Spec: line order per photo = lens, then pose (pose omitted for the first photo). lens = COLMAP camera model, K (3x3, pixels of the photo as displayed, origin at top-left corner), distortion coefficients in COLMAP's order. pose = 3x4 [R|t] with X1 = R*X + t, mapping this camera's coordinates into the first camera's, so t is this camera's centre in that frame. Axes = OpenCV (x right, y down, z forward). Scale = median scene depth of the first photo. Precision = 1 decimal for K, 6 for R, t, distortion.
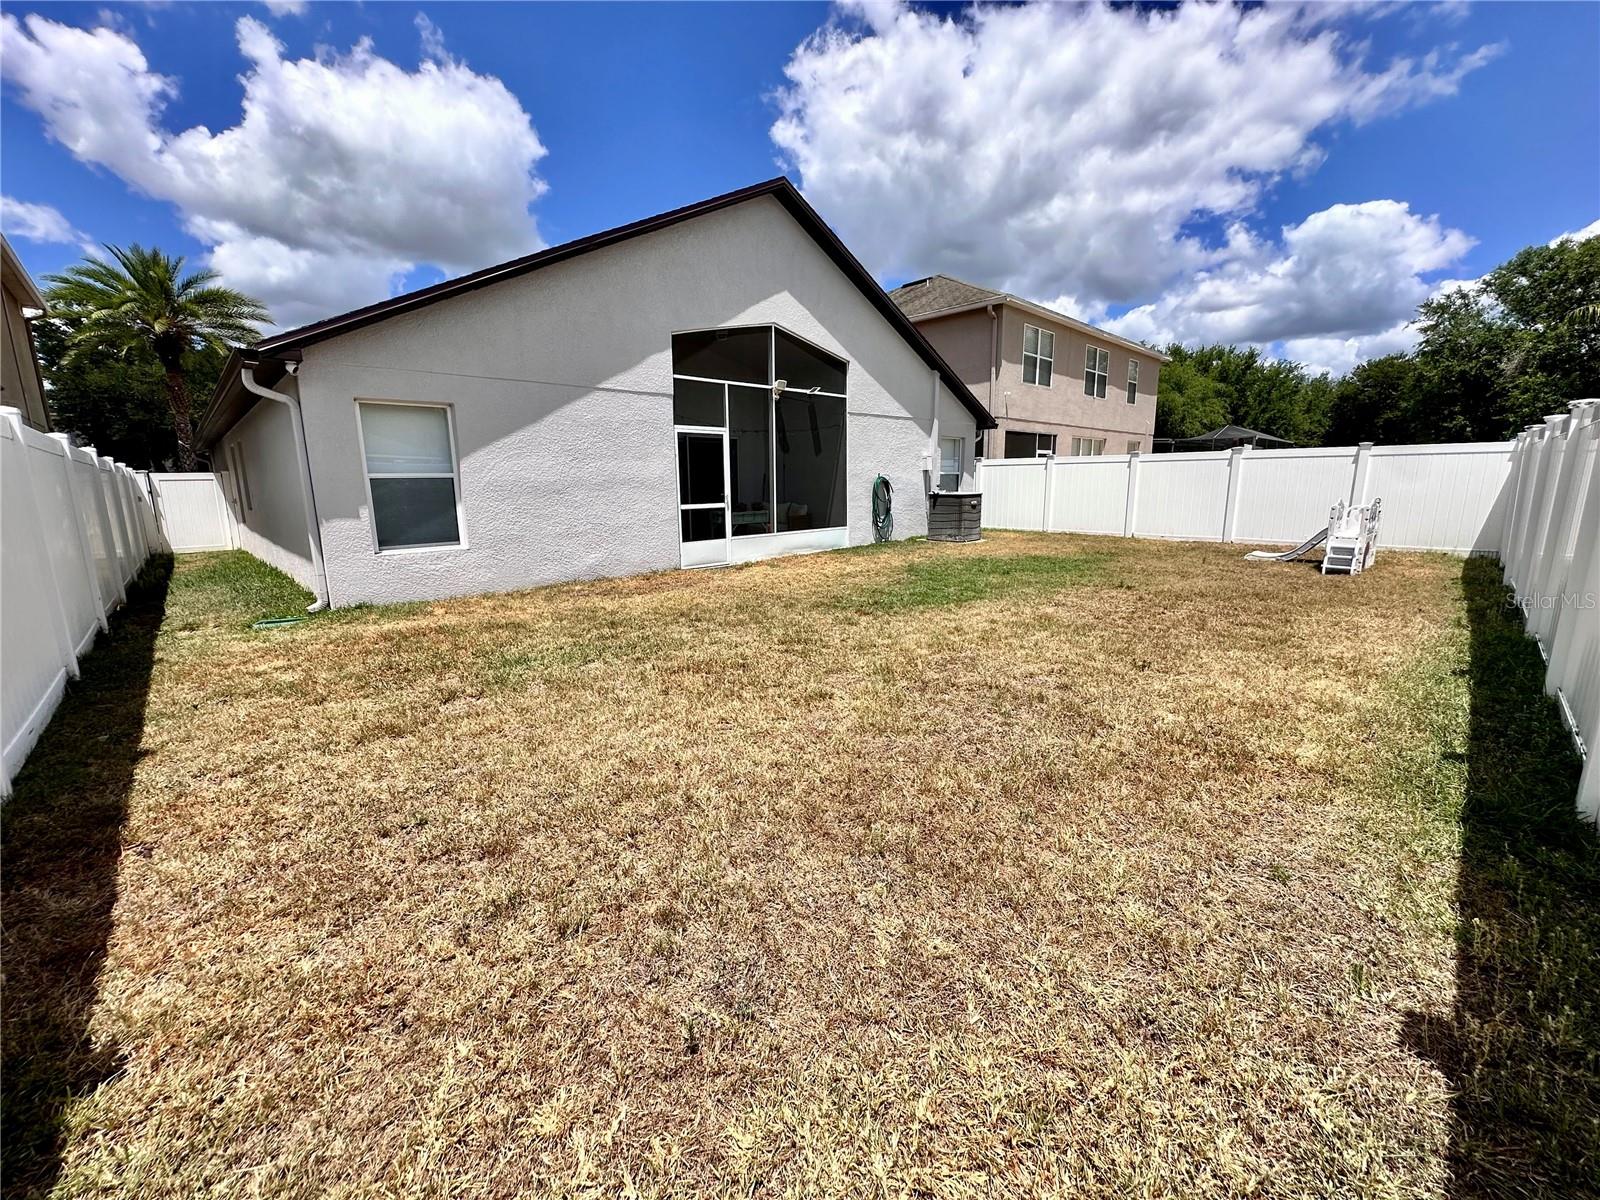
lens RADIAL K [[637.0, 0, 799.4], [0, 637.0, 596.8], [0, 0, 1]] dist [-0.003444, 0.000509]
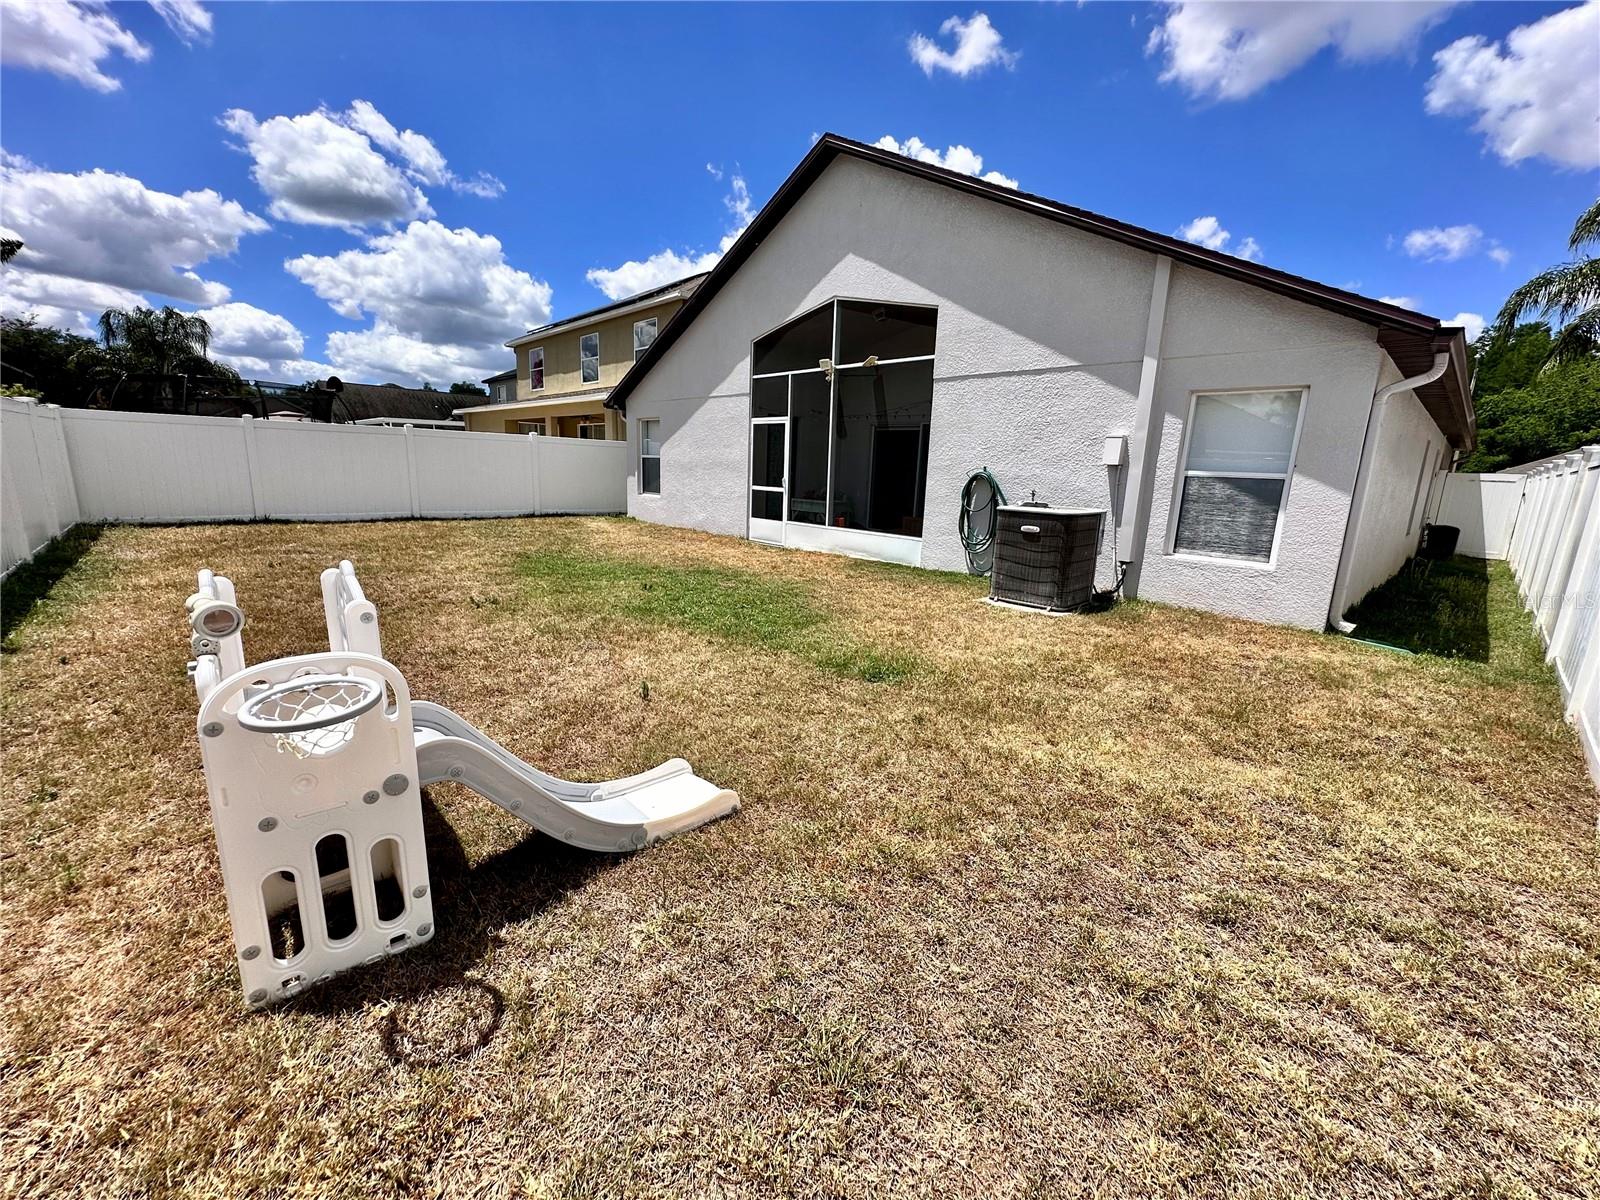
lens RADIAL K [[637.0, 0, 799.4], [0, 637.0, 596.8], [0, 0, 1]] dist [-0.003444, 0.000509]
pose [[-0.005074, 0.215353, -0.976523, 0.952412], [-0.217109, 0.953005, 0.211294, -0.202991], [0.976134, 0.213084, 0.041920, 1.012587]]
